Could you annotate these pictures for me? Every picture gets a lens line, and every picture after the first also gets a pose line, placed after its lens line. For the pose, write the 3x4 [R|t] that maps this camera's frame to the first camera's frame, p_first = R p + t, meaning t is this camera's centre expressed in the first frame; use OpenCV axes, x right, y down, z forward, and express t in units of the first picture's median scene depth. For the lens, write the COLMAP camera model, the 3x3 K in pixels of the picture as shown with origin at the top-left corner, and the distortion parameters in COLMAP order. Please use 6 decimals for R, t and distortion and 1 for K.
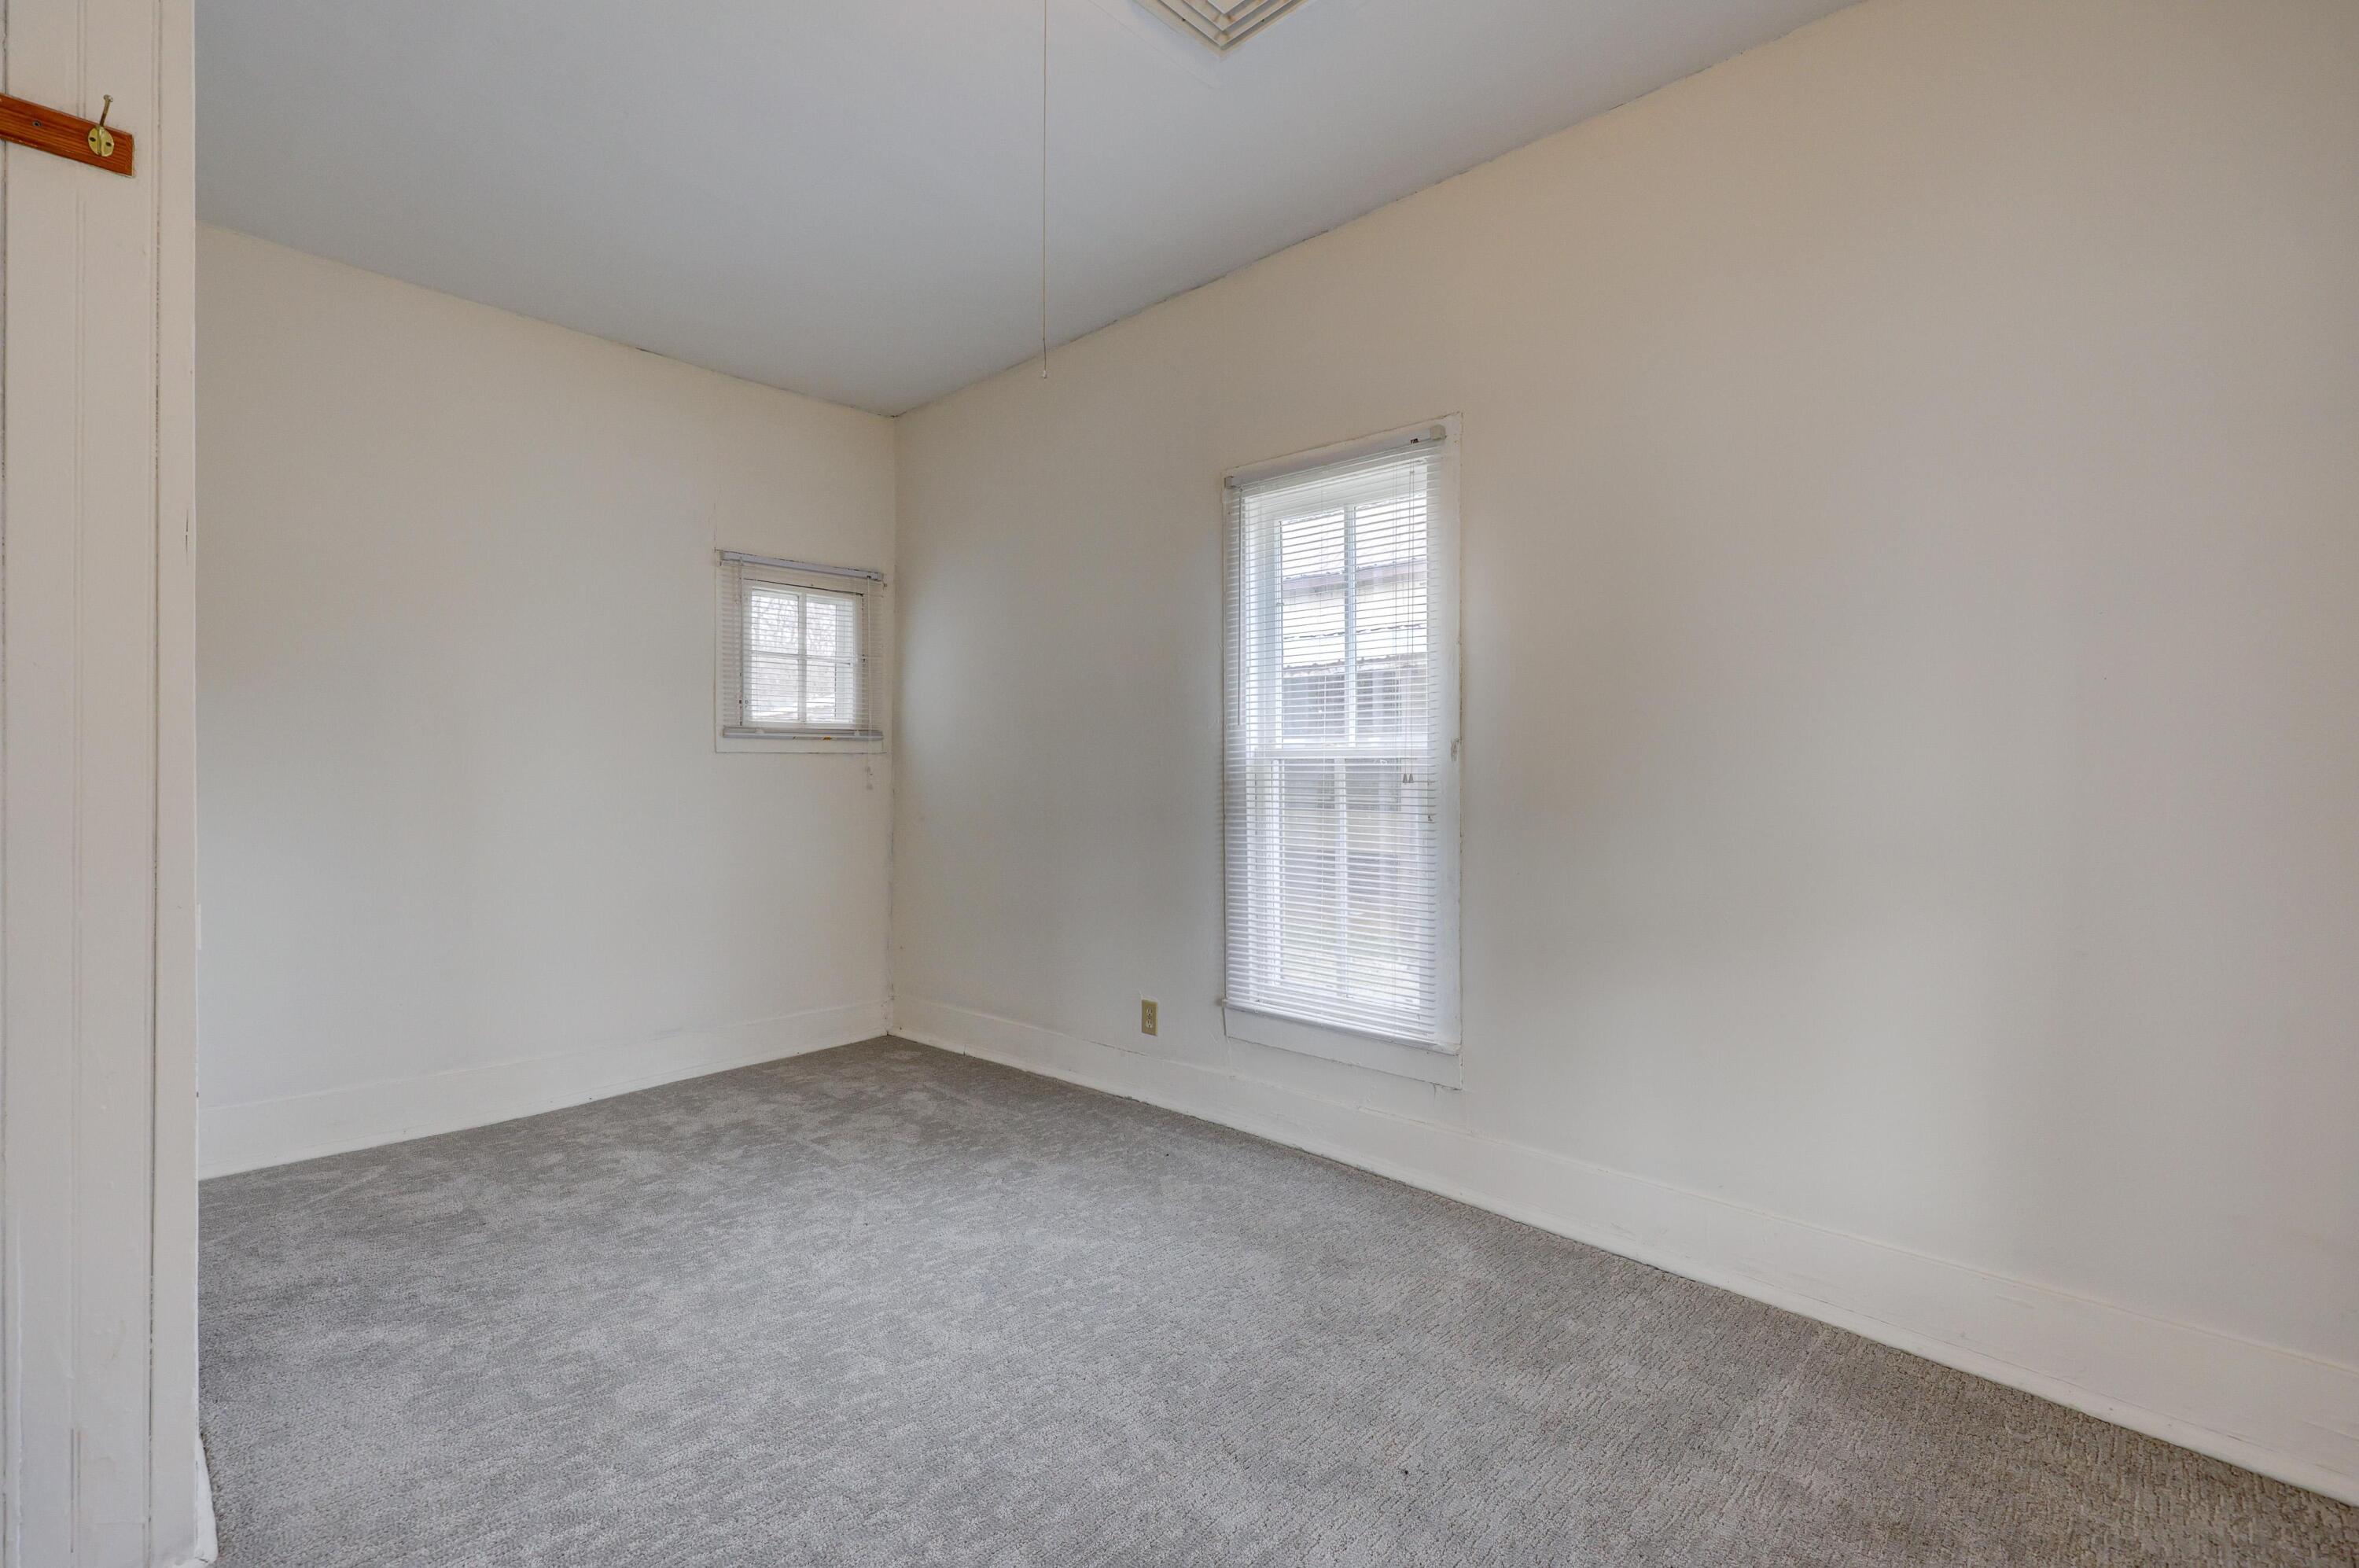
lens RADIAL K [[1038.7, 0, 1157.2], [0, 1038.7, 782.0], [0, 0, 1]] dist [-0.000852, 0.000228]
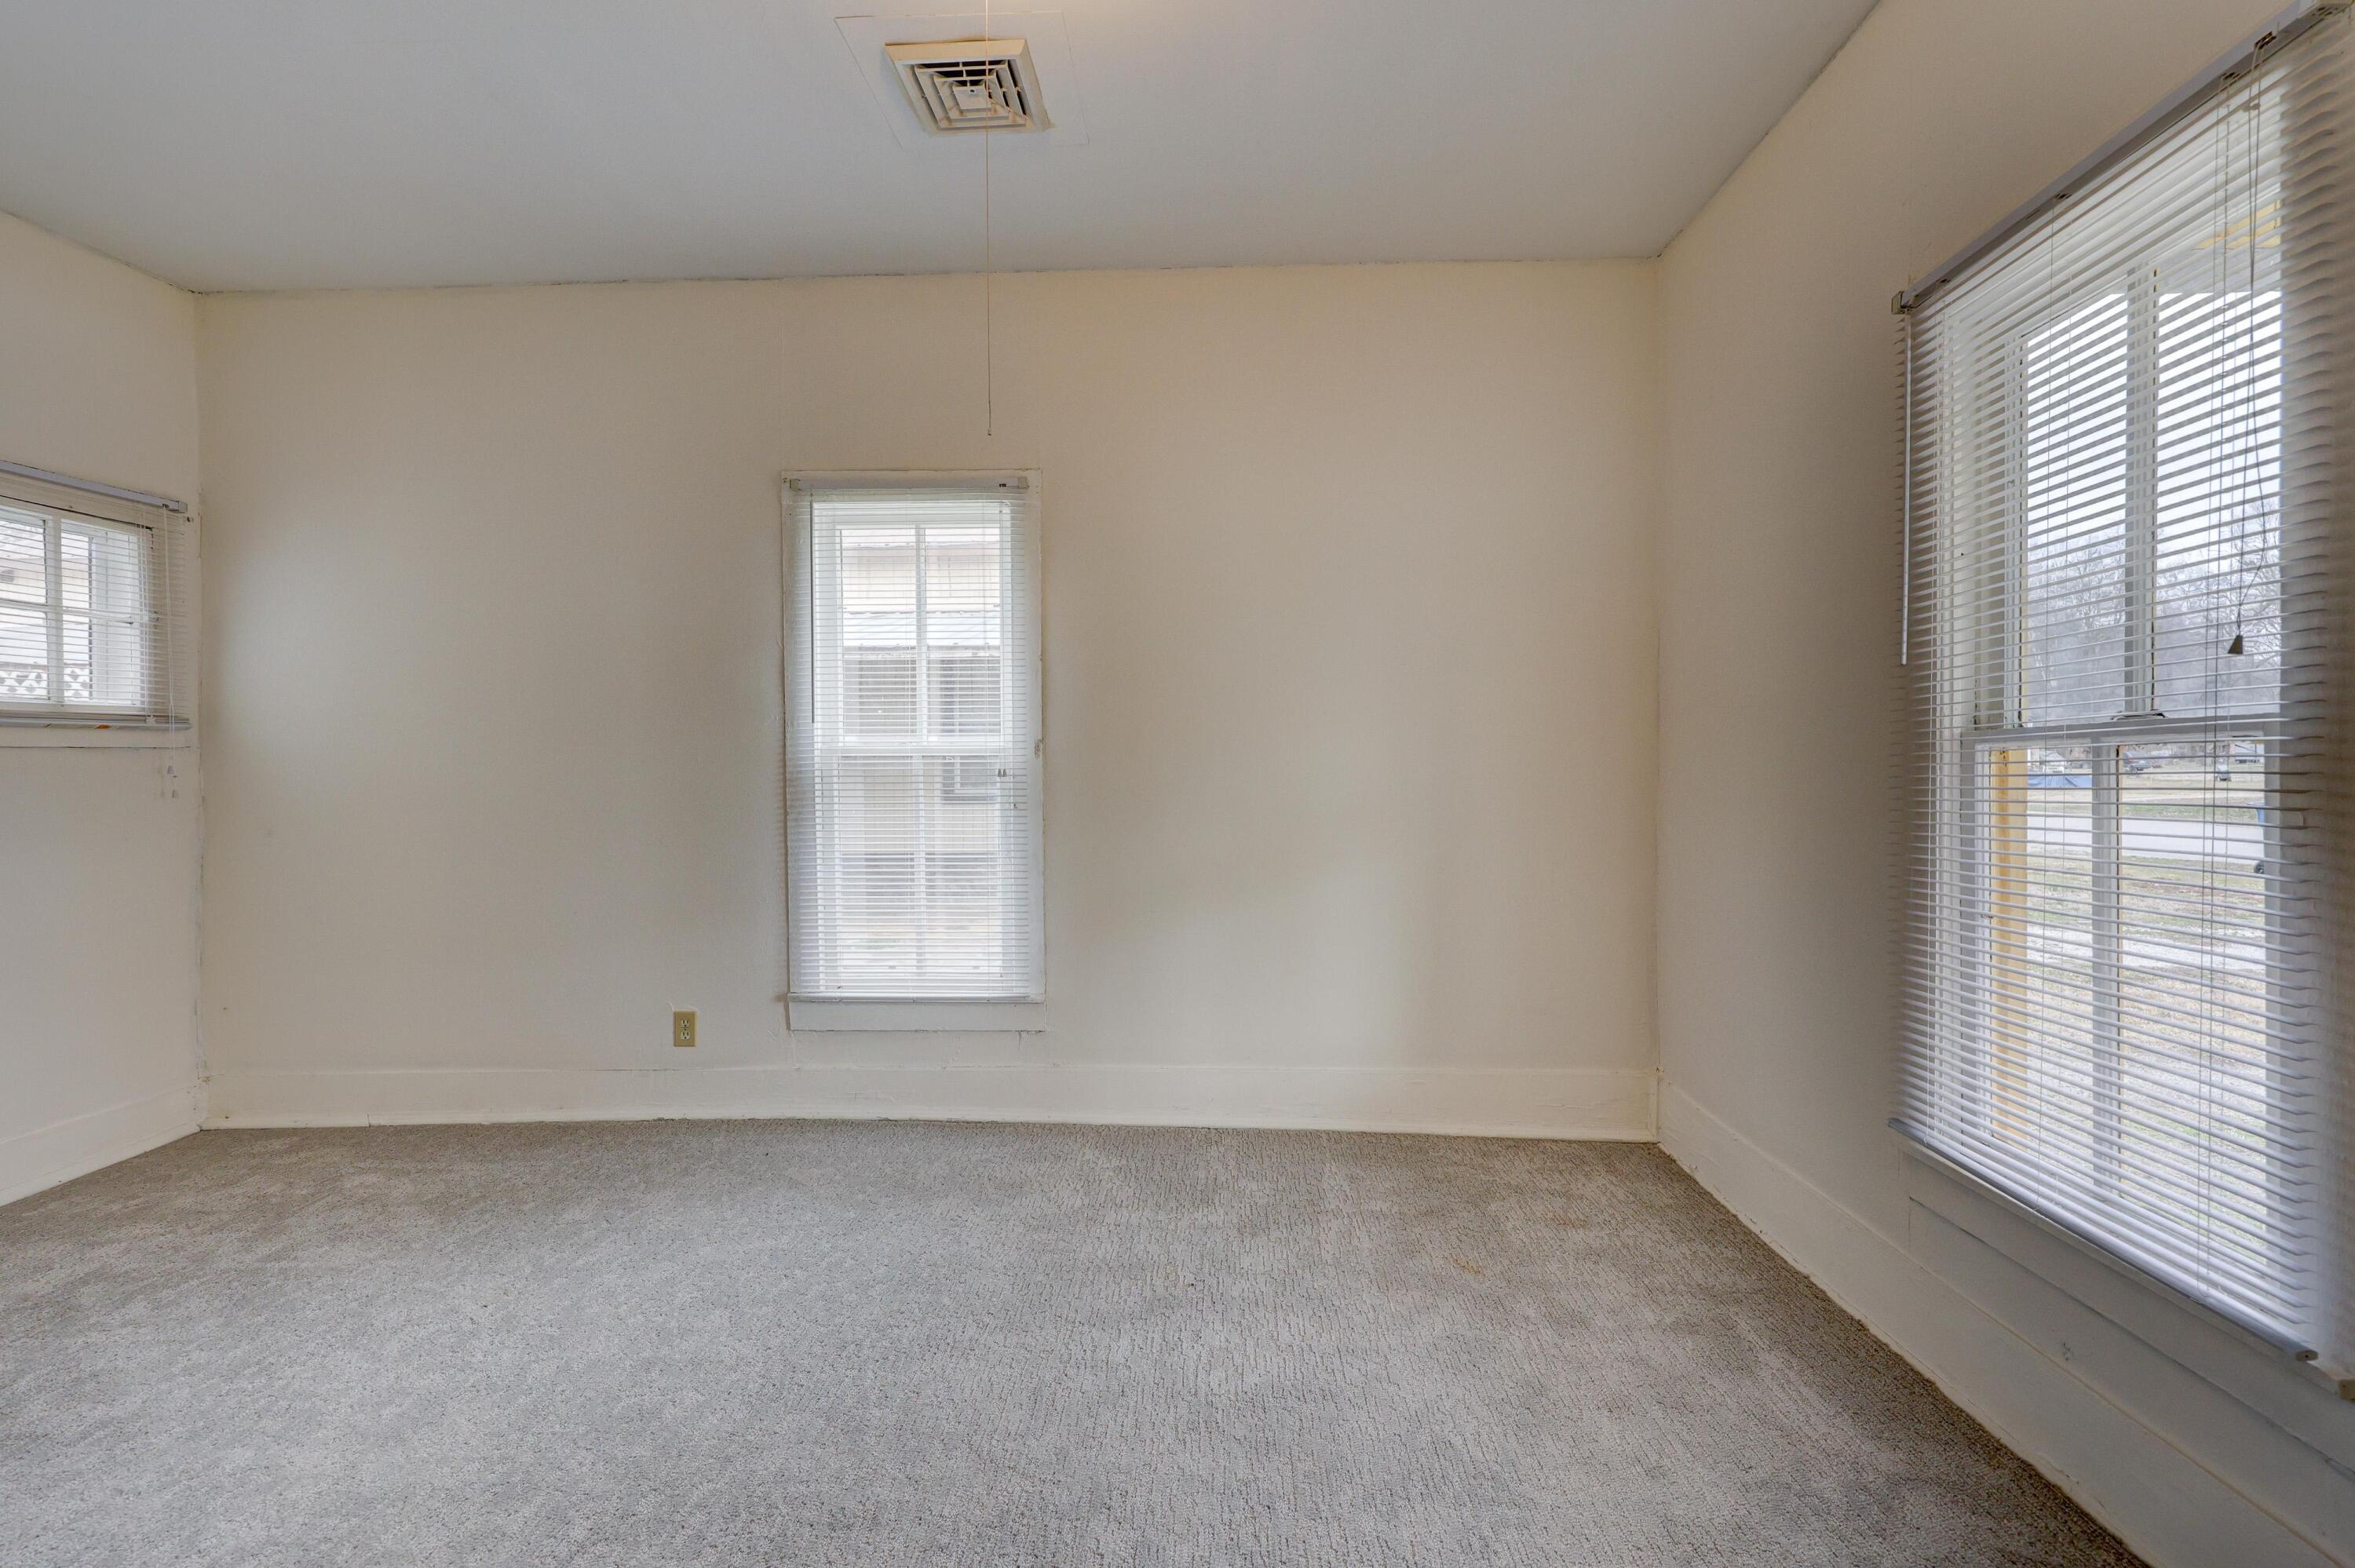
lens RADIAL K [[1052.1, 0, 1151.2], [0, 1052.1, 767.3], [0, 0, 1]] dist [-0.000545, -0.000082]
pose [[0.763072, -0.009525, 0.646243, -0.334312], [0.014043, 0.999900, -0.001844, -0.004368], [-0.646160, 0.010483, 0.763130, -0.009901]]
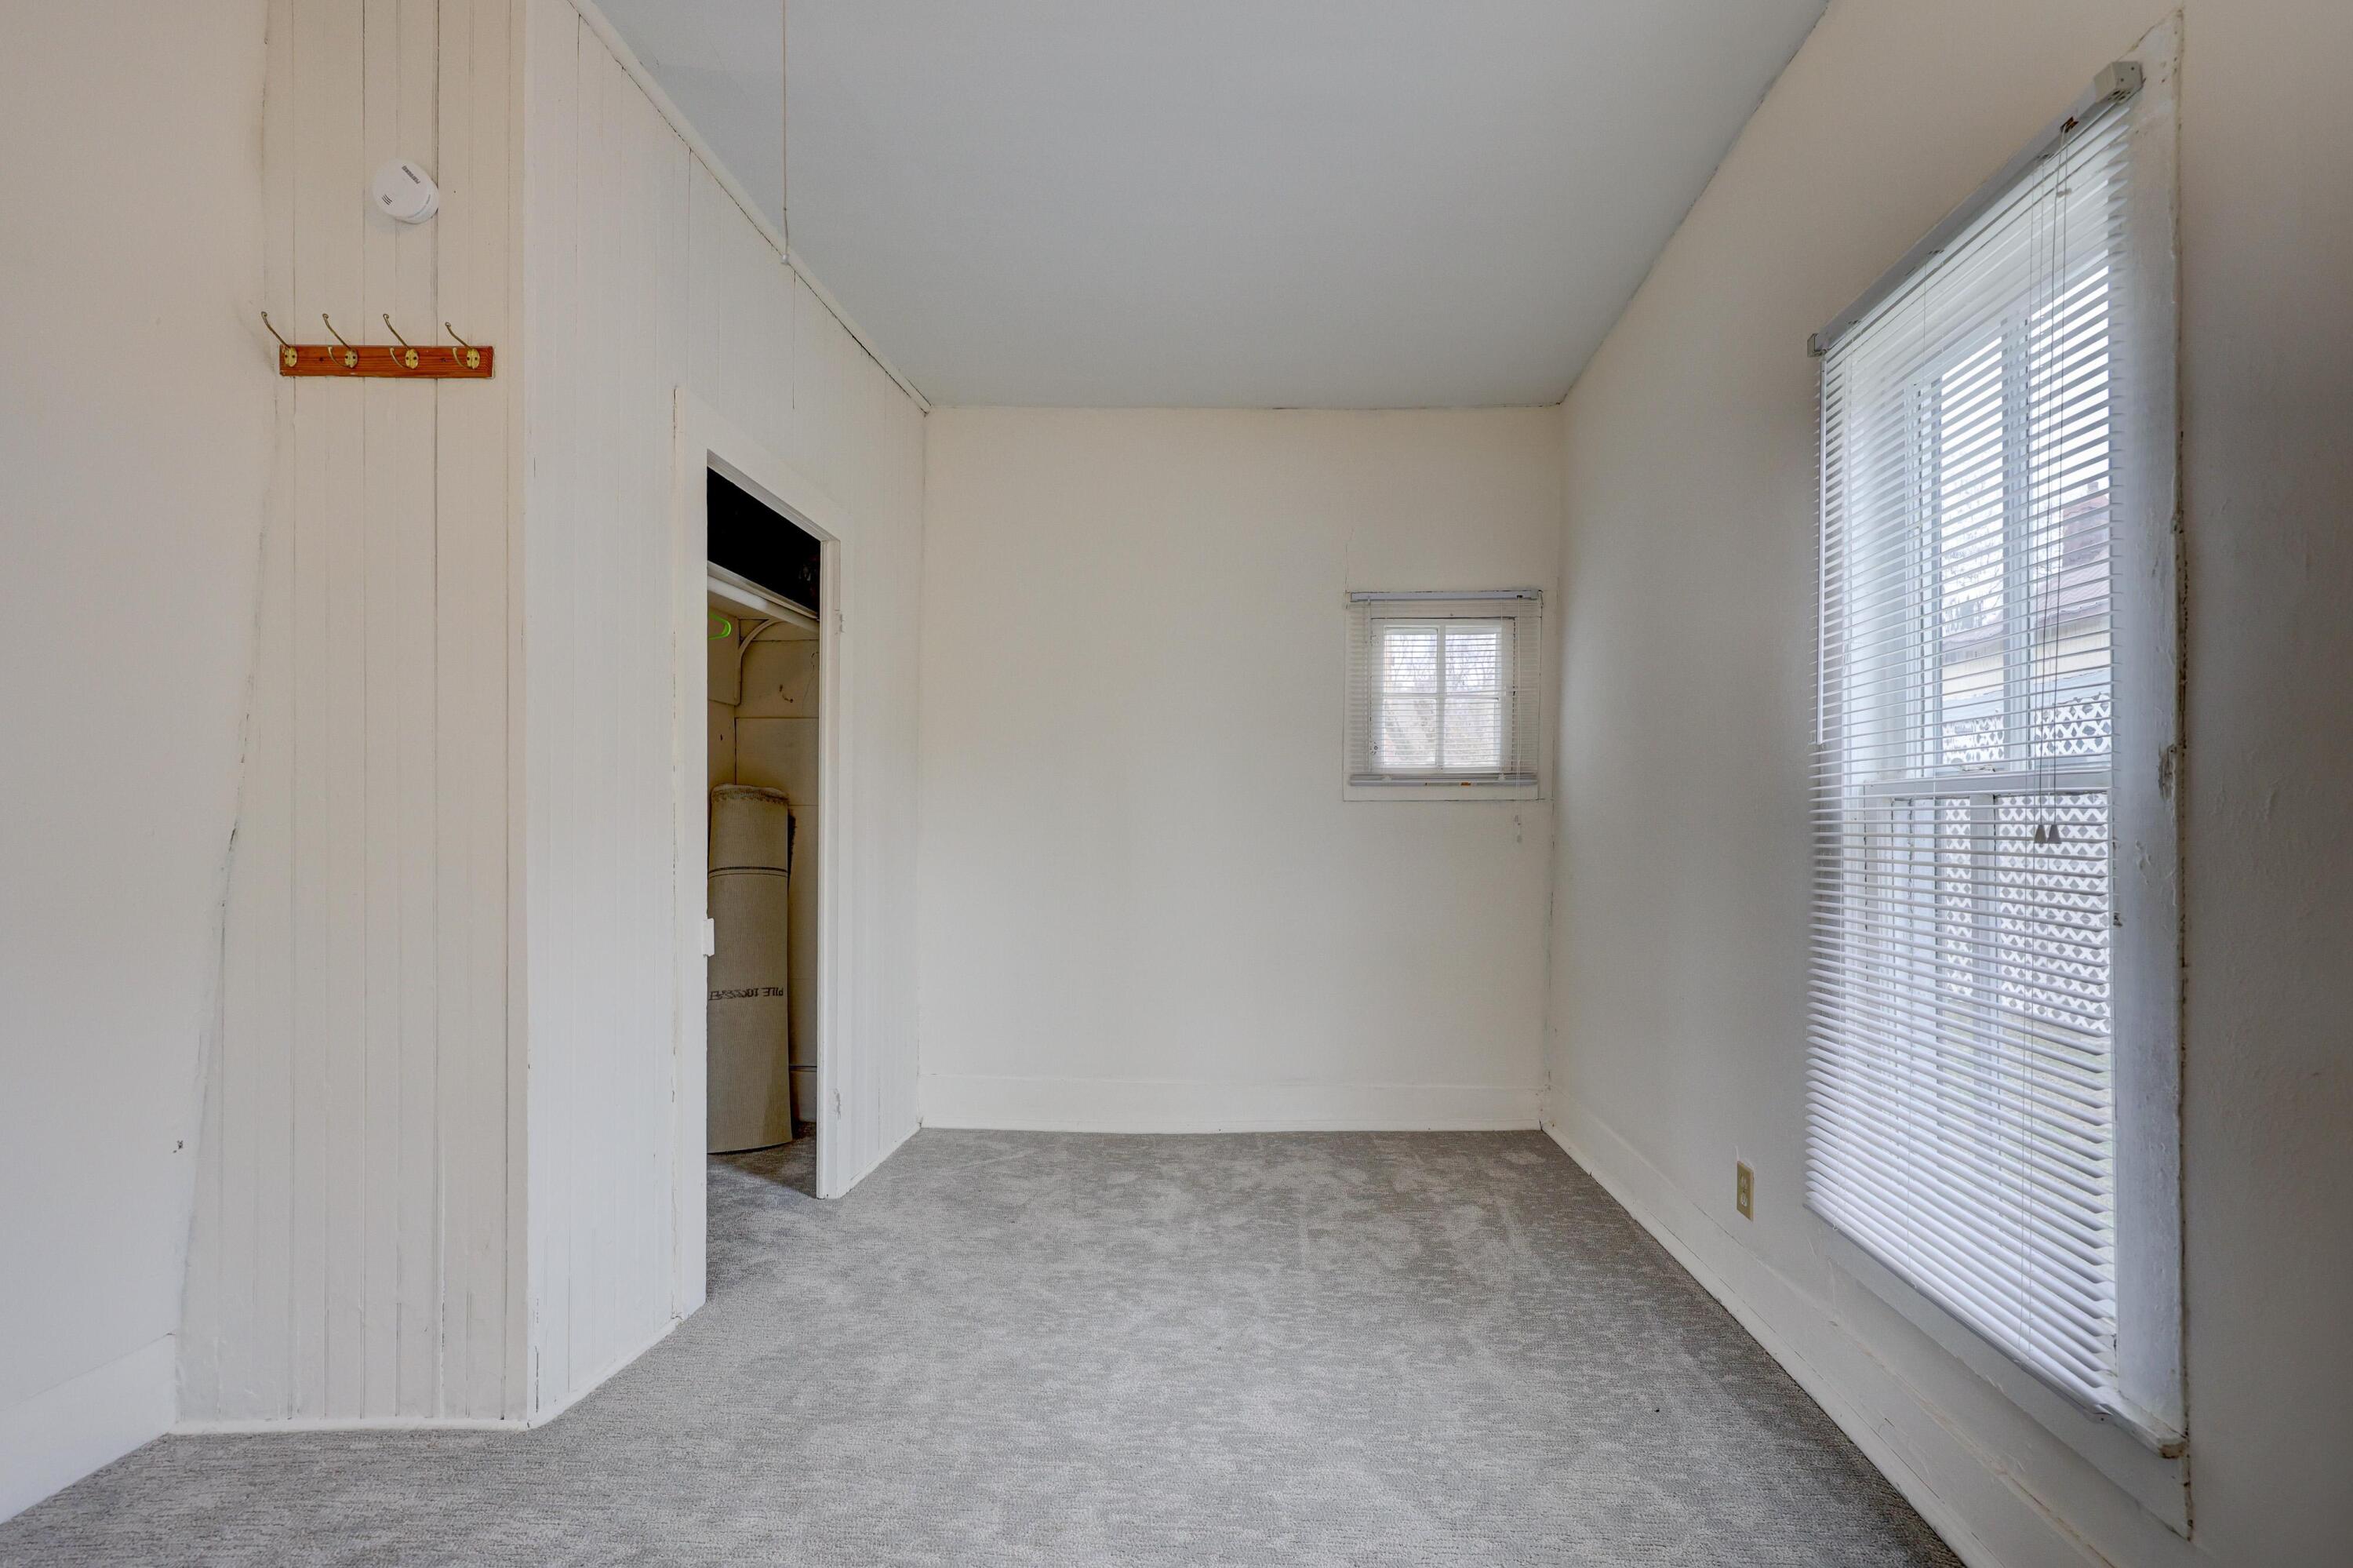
lens RADIAL K [[1045.0, 0, 1226.1], [0, 1045.0, 824.4], [0, 0, 1]] dist [0.000178, 0.000132]
pose [[0.681916, 0.003199, -0.731423, 0.283323], [-0.009510, 0.999945, -0.004492, -0.001559], [0.731368, 0.010019, 0.681909, 0.332309]]
